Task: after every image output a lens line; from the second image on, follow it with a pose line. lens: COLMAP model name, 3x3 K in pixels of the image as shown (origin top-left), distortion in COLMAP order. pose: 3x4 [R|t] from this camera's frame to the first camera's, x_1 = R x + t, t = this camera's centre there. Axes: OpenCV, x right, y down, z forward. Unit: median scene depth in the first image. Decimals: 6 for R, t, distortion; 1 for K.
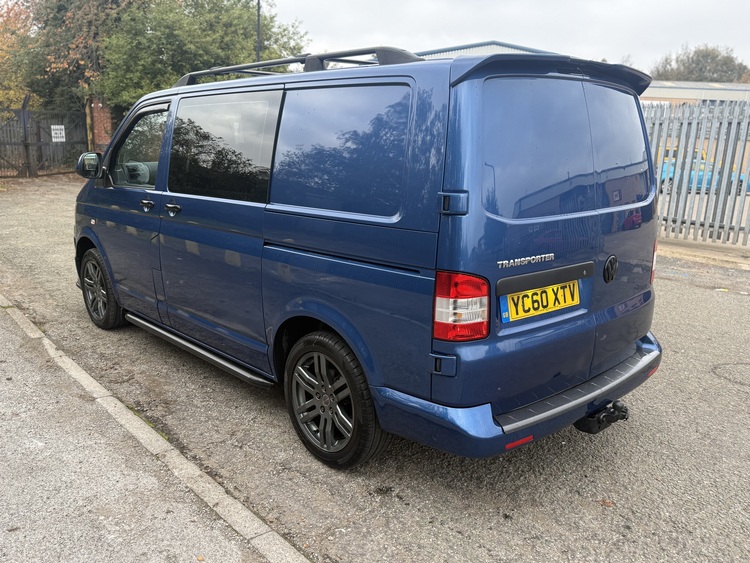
lens RADIAL K [[637.0, 0, 375.0], [0, 637.0, 281.5], [0, 0, 1]] dist [0.109192, -0.157192]
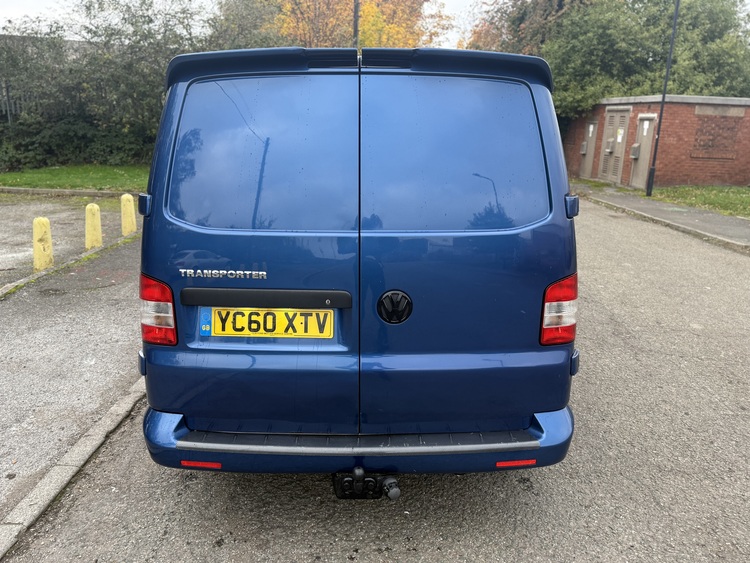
lens RADIAL K [[637.0, 0, 375.0], [0, 637.0, 281.5], [0, 0, 1]] dist [0.109192, -0.157192]
pose [[0.748214, 0.147947, -0.646752, 0.944747], [-0.149209, 0.987371, 0.053247, -0.098144], [0.646462, 0.056661, 0.760839, 0.411297]]
